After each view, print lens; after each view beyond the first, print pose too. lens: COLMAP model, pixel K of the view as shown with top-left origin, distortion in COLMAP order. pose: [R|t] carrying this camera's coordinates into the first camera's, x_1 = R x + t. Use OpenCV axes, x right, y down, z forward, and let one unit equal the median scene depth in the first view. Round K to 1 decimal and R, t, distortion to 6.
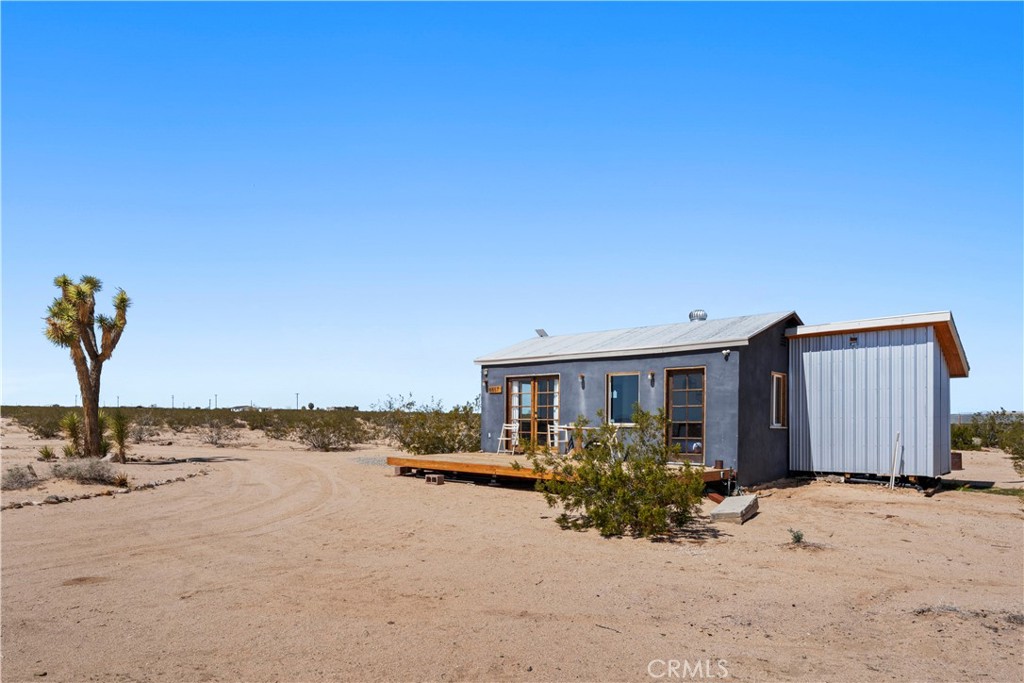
lens RADIAL K [[640.2, 0, 513.2], [0, 640.2, 416.8], [0, 0, 1]] dist [0.002728, 0.000333]
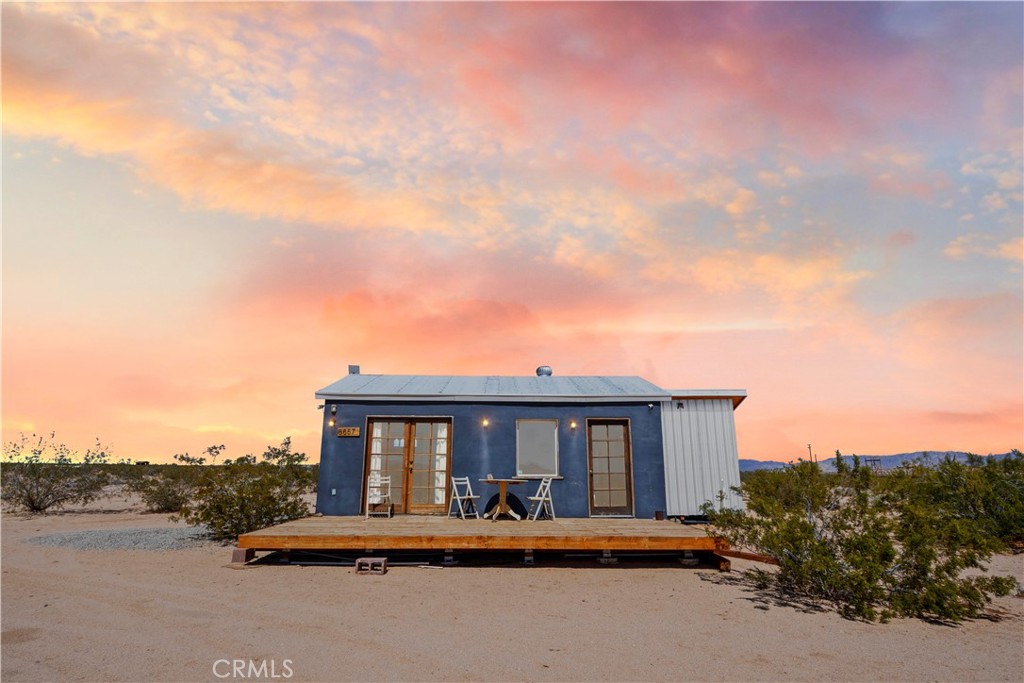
lens RADIAL K [[519.0, 0, 512.0], [0, 519.0, 341.5], [0, 0, 1]] dist [0.003762, 0.001127]
pose [[0.722693, 0.164469, 0.671315, -0.370779], [-0.001313, 0.971600, -0.236625, 0.000757], [-0.691168, 0.170126, 0.702385, 0.441553]]
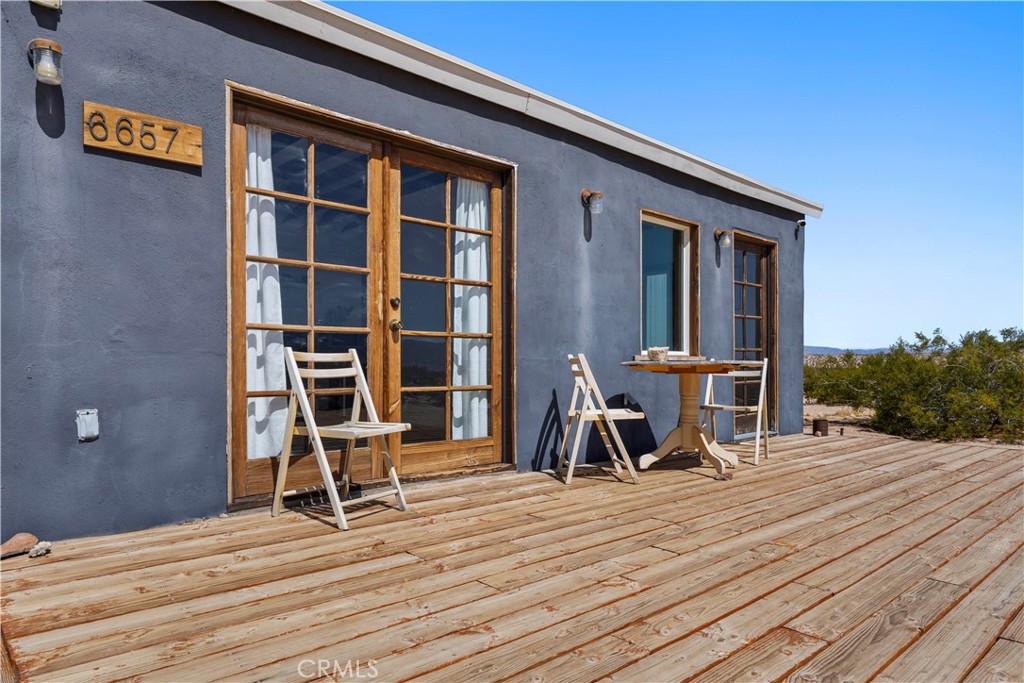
lens RADIAL K [[647.1, 0, 514.6], [0, 647.1, 367.2], [0, 0, 1]] dist [-0.000183, -0.000882]
pose [[0.083308, -0.014910, 0.996412, -0.205217], [-0.008847, 0.999838, 0.015701, 0.013770], [-0.996485, -0.010123, 0.083163, 1.003839]]
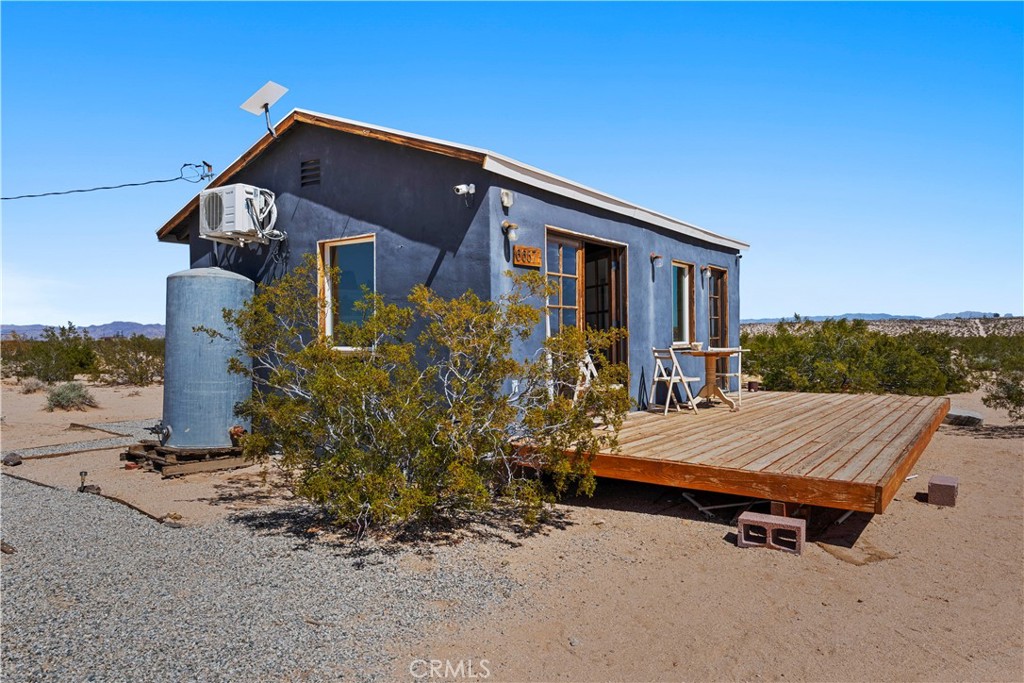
lens RADIAL K [[685.7, 0, 512.0], [0, 685.7, 341.5], [0, 0, 1]] dist [0.003127, 0.002384]
pose [[-0.124694, -0.014783, 0.992085, -0.455186], [0.003648, 0.999875, 0.015358, -0.001160], [-0.992189, 0.005534, -0.124625, 1.186785]]
